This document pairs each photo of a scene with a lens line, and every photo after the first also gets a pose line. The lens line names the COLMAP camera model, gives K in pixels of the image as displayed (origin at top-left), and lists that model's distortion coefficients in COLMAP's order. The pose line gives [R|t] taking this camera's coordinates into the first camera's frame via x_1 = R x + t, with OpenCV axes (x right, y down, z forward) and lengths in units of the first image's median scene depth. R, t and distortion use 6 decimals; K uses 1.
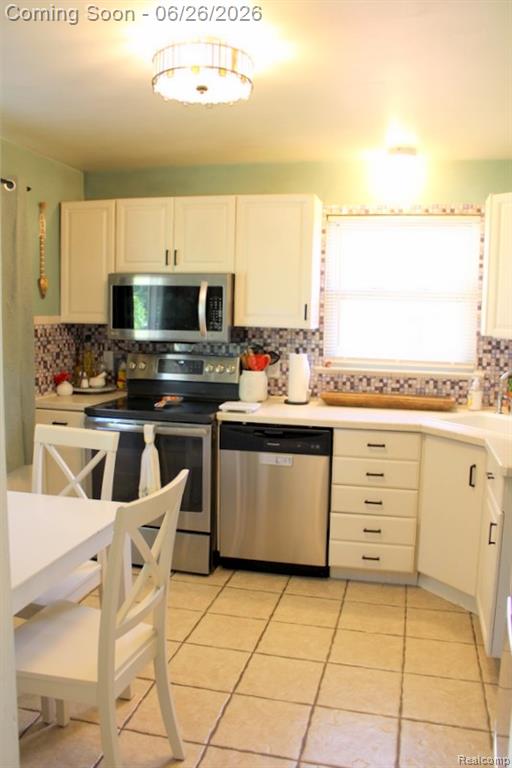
lens RADIAL K [[656.4, 0, 259.3], [0, 656.4, 391.8], [0, 0, 1]] dist [-0.146226, 0.003368]
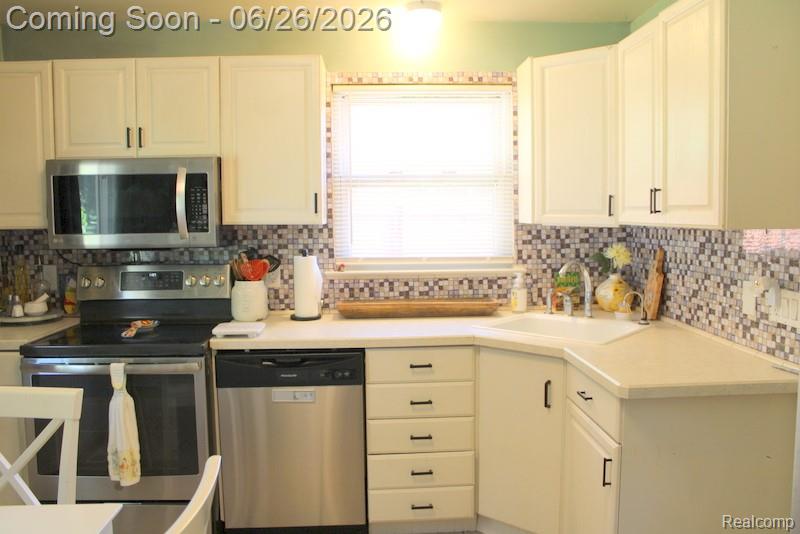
lens RADIAL K [[671.2, 0, 400.0], [0, 671.2, 267.0], [0, 0, 1]] dist [-0.178636, 0.180812]
pose [[0.959577, -0.052678, 0.276472, -0.055429], [0.063849, 0.997461, -0.031553, -0.012298], [-0.274108, 0.047930, 0.960504, 0.189983]]
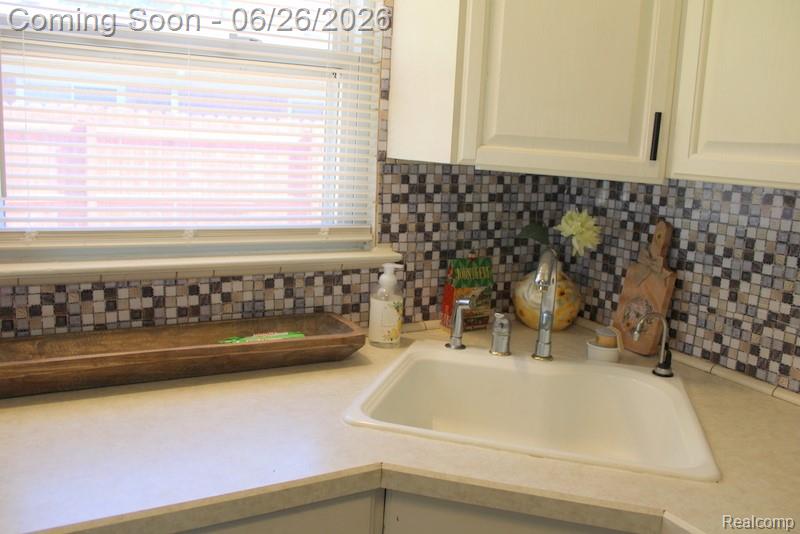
lens RADIAL K [[671.2, 0, 400.0], [0, 671.2, 267.0], [0, 0, 1]] dist [-0.178636, 0.180812]
pose [[0.744575, -0.099176, 0.660131, 0.055938], [0.047148, 0.994245, 0.096193, -0.059285], [-0.665872, -0.040499, 0.744966, 0.655679]]
